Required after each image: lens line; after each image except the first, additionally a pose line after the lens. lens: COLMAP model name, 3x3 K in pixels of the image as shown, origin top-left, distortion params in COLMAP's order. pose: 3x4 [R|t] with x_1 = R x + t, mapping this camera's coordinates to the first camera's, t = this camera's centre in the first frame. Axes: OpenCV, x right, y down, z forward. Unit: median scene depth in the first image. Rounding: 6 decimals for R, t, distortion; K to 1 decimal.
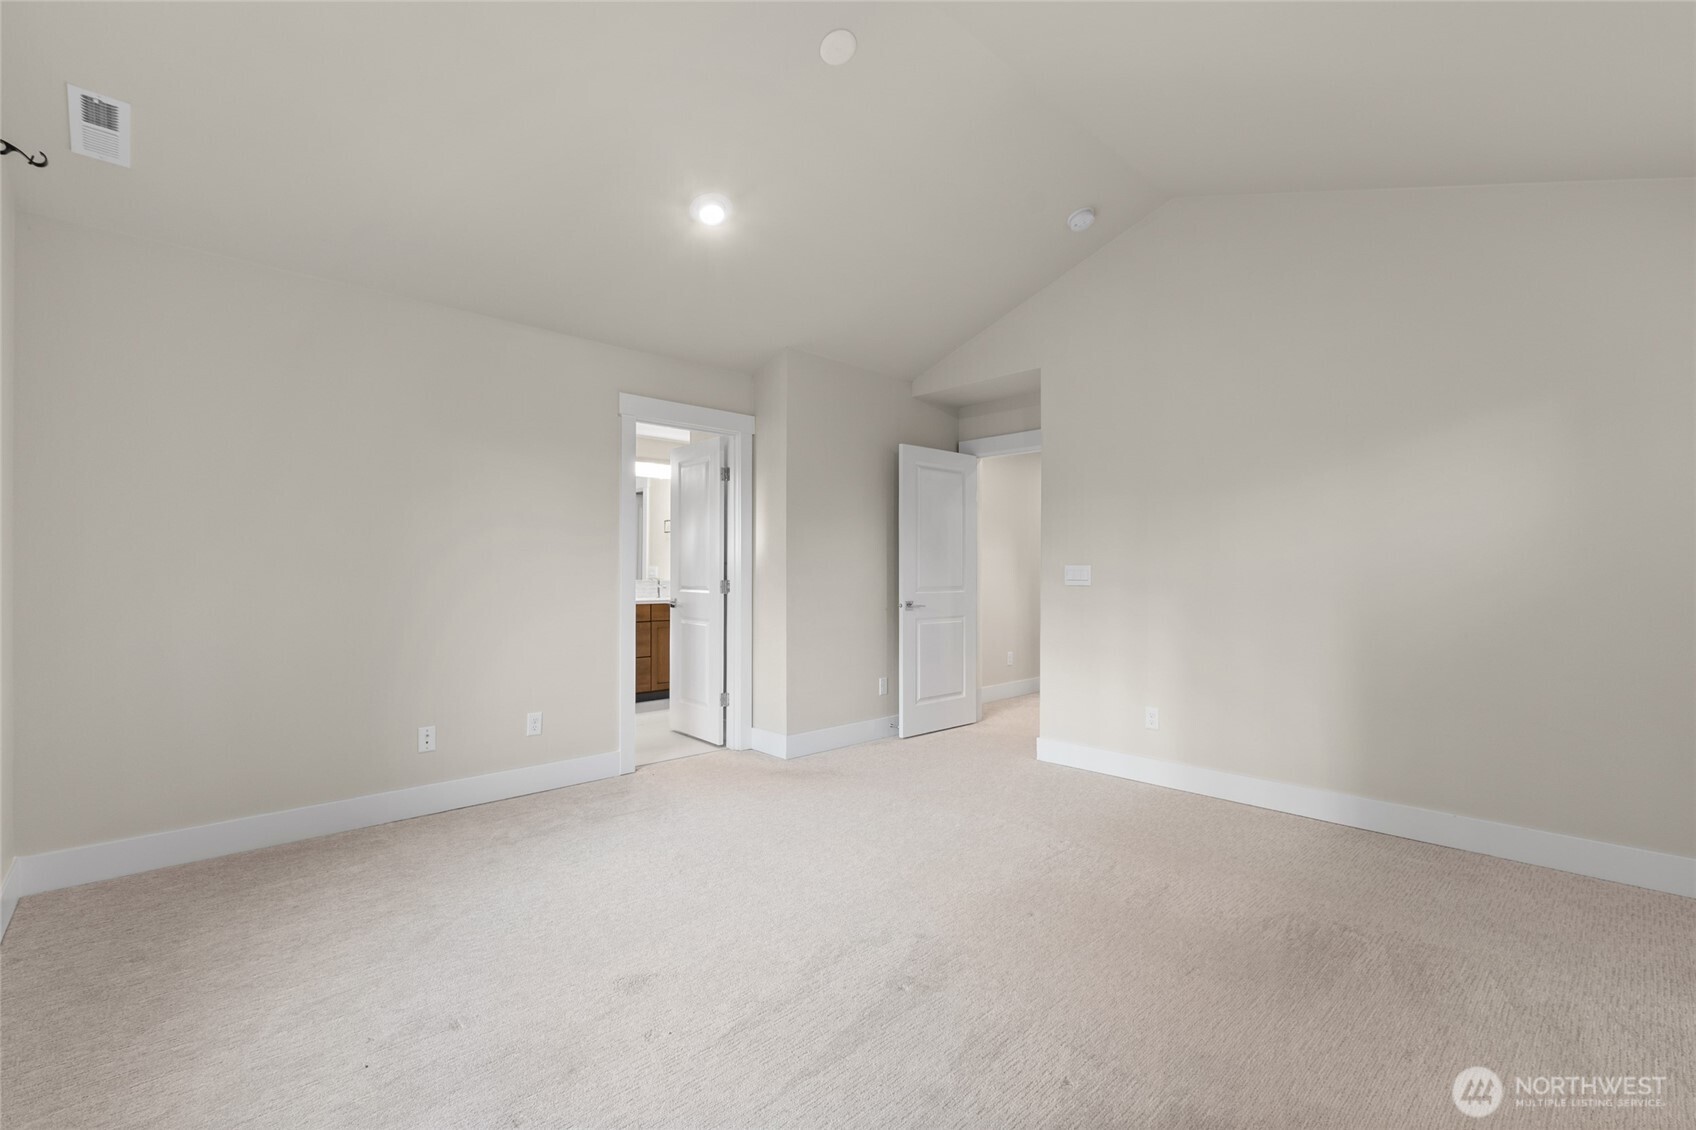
lens RADIAL K [[737.8, 0, 861.4], [0, 737.8, 573.2], [0, 0, 1]] dist [0.006606, -0.003046]
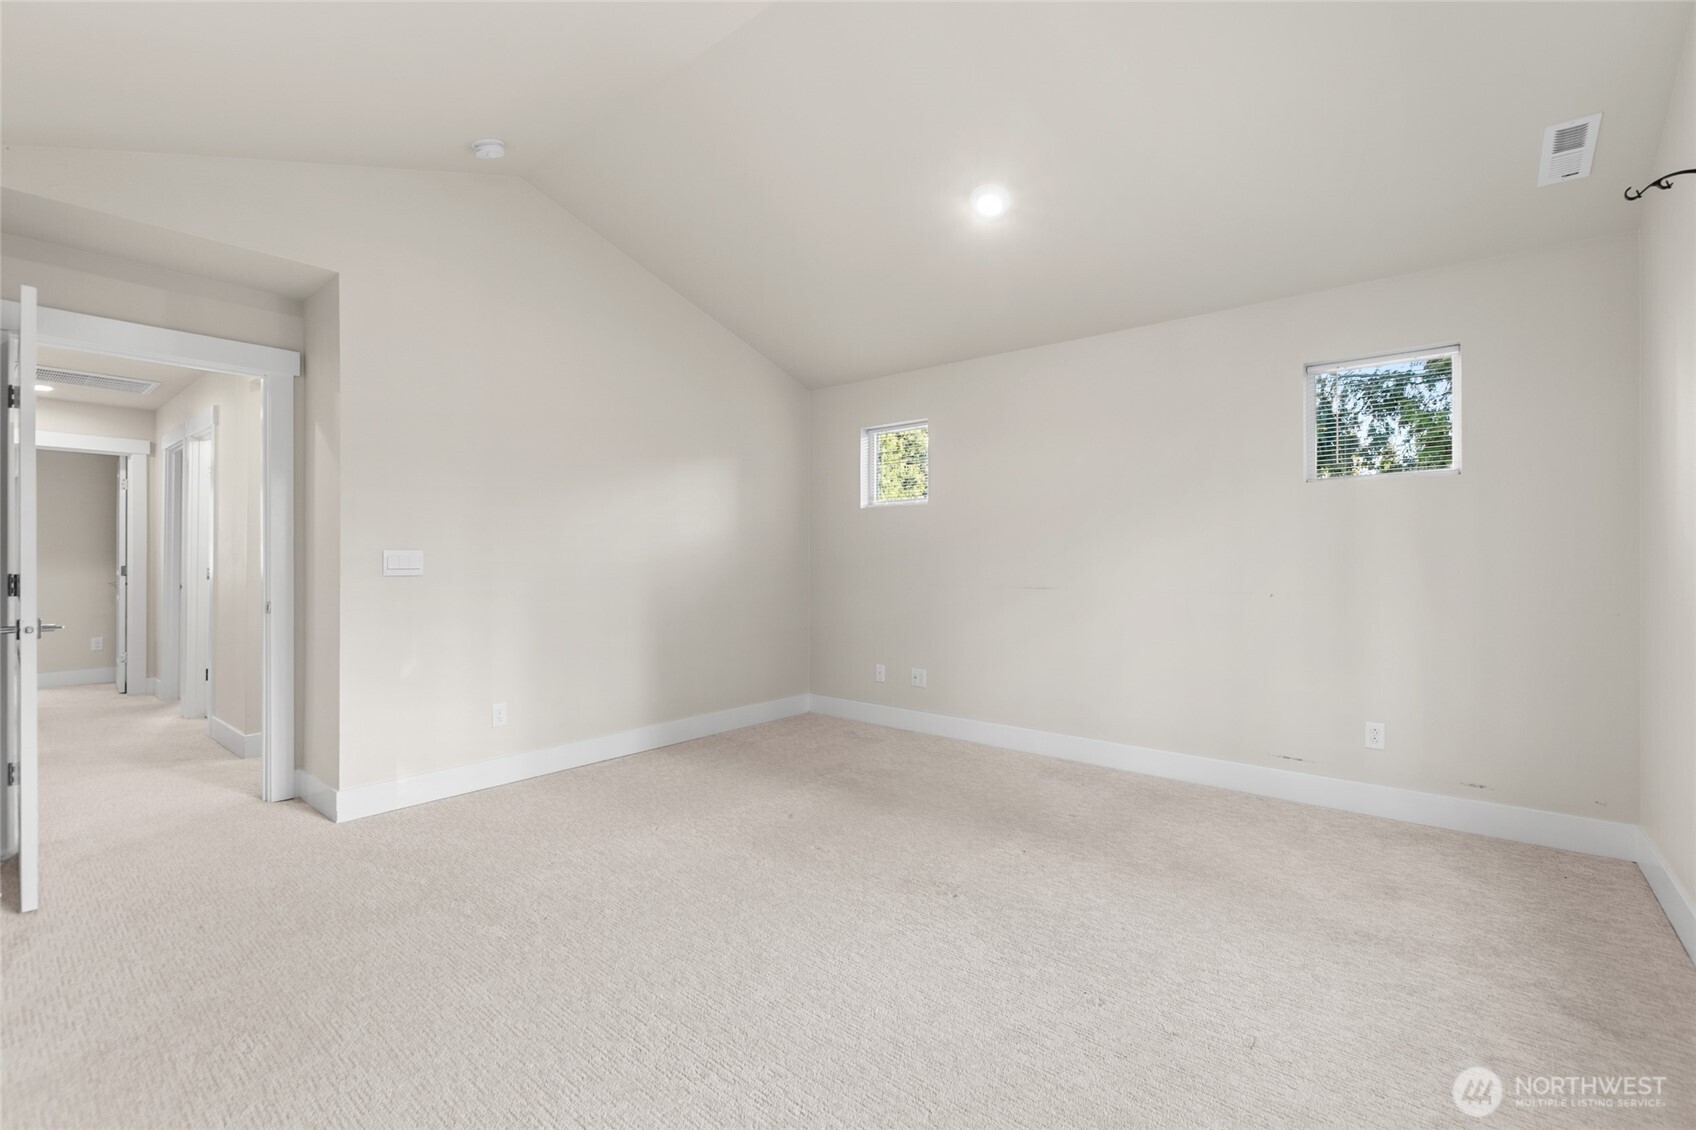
lens RADIAL K [[737.8, 0, 842.5], [0, 737.8, 559.6], [0, 0, 1]] dist [0.006606, -0.003046]
pose [[-0.093527, -0.003384, 0.995611, -0.598240], [0.005025, 0.999980, 0.003871, -0.001501], [-0.995604, 0.005365, -0.093508, 0.676763]]
